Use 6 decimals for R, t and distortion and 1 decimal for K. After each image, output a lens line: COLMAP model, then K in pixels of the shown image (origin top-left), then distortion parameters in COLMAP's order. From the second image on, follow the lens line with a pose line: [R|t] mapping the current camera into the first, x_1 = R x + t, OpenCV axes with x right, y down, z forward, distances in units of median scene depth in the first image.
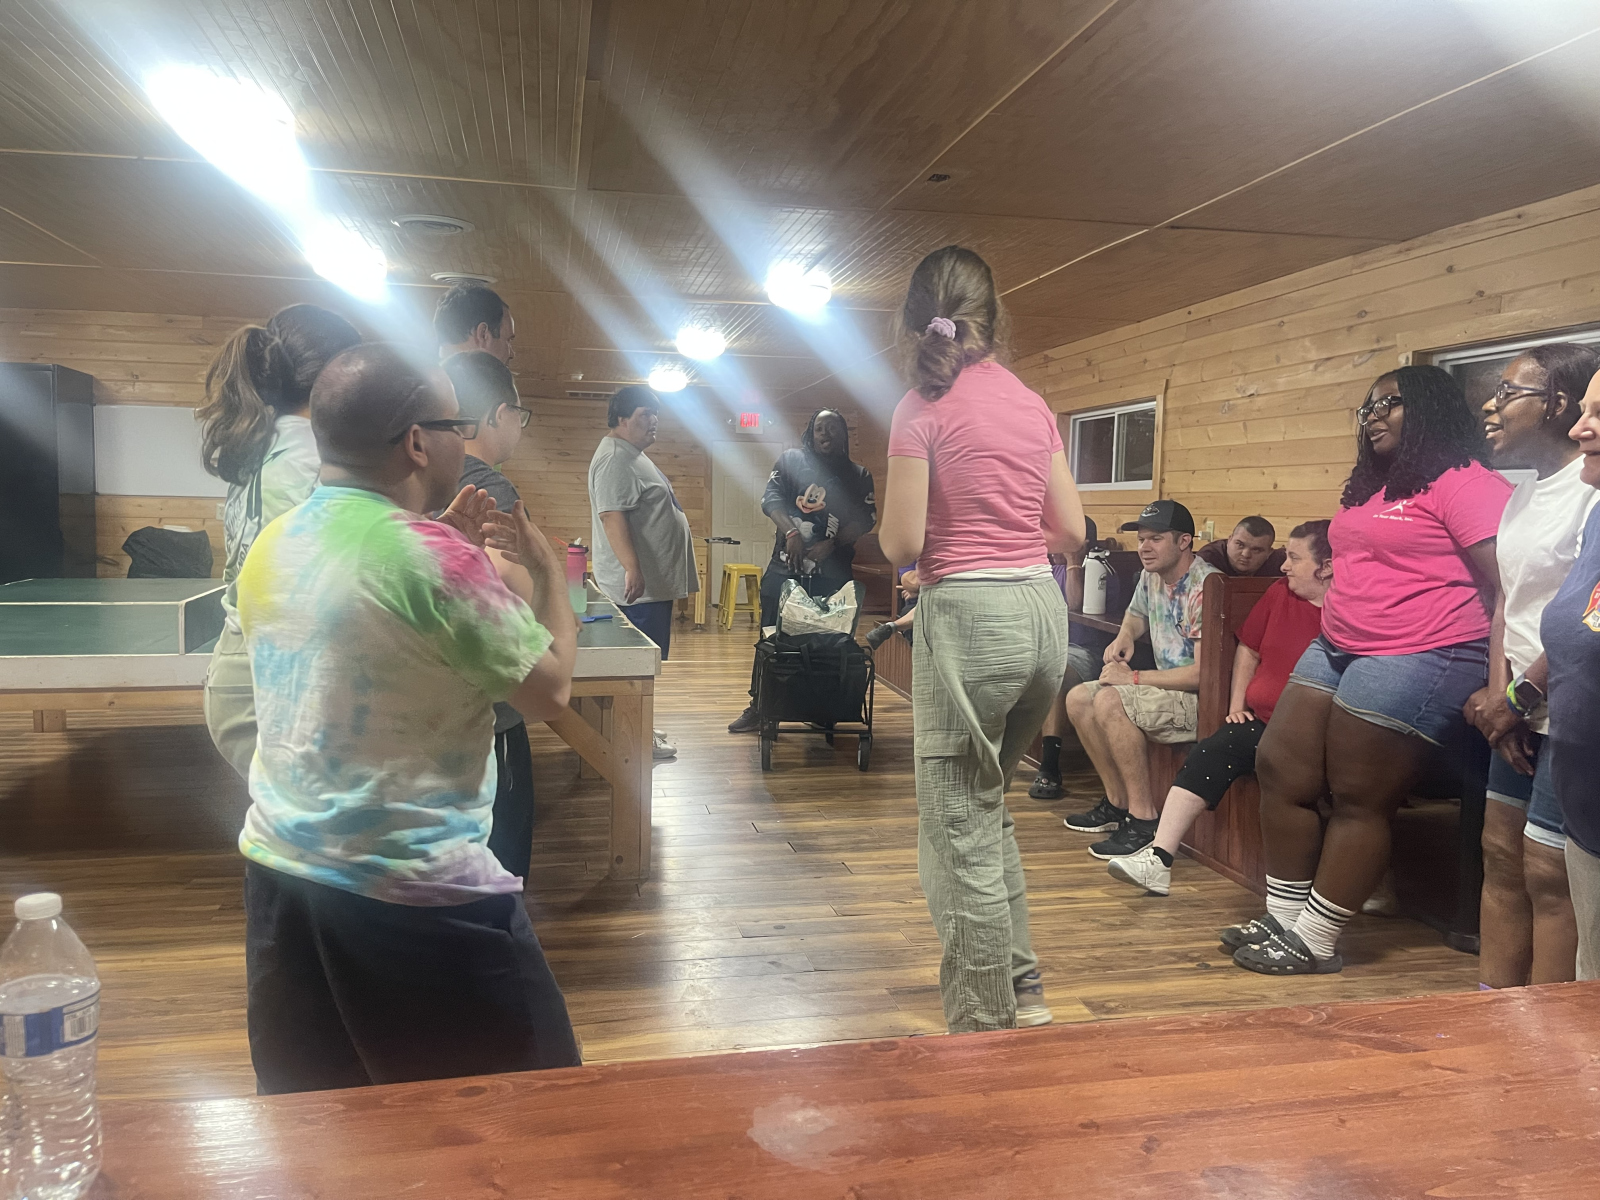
lens RADIAL K [[1208.4, 0, 830.5], [0, 1208.4, 607.1], [0, 0, 1]] dist [0.062631, -0.084648]
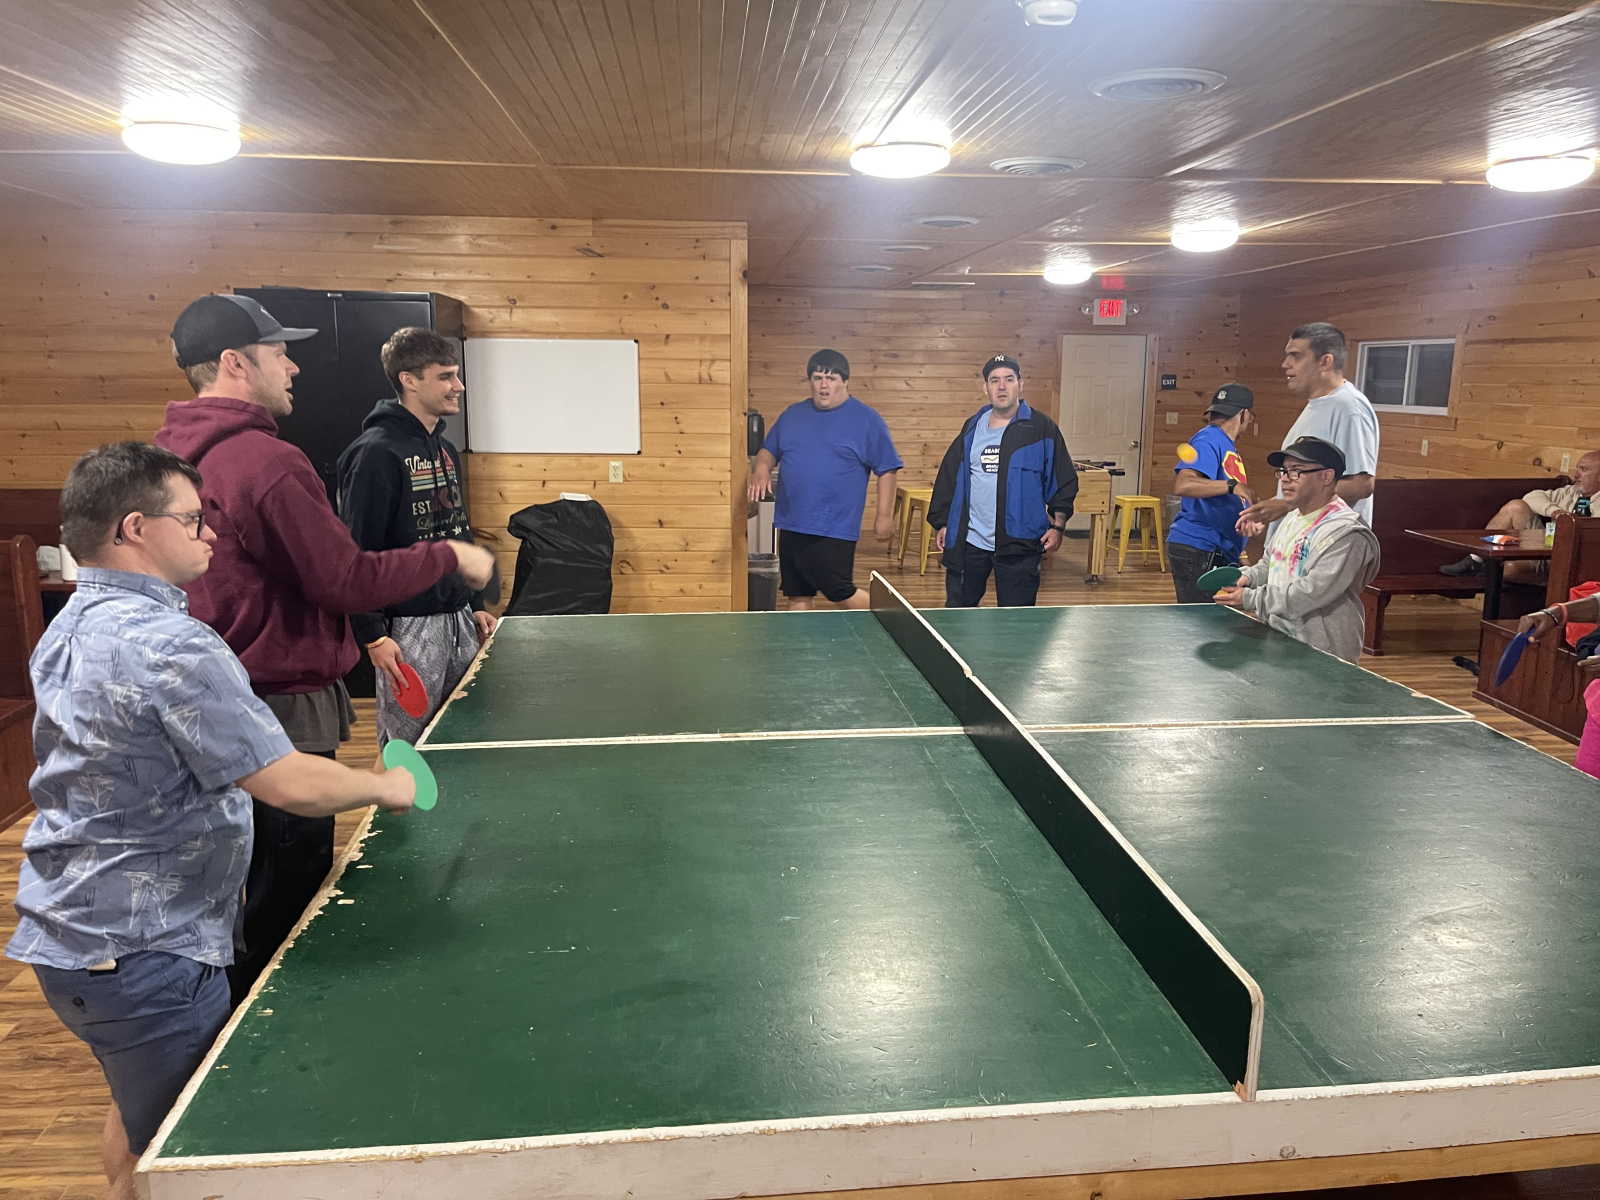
lens RADIAL K [[1198.1, 0, 816.6], [0, 1198.1, 593.3], [0, 0, 1]] dist [0.066252, -0.095211]
pose [[0.992179, 0.012403, -0.124208, -0.299445], [0.000420, 0.994714, 0.102683, -0.088200], [0.124825, -0.101932, 0.986929, 0.261448]]
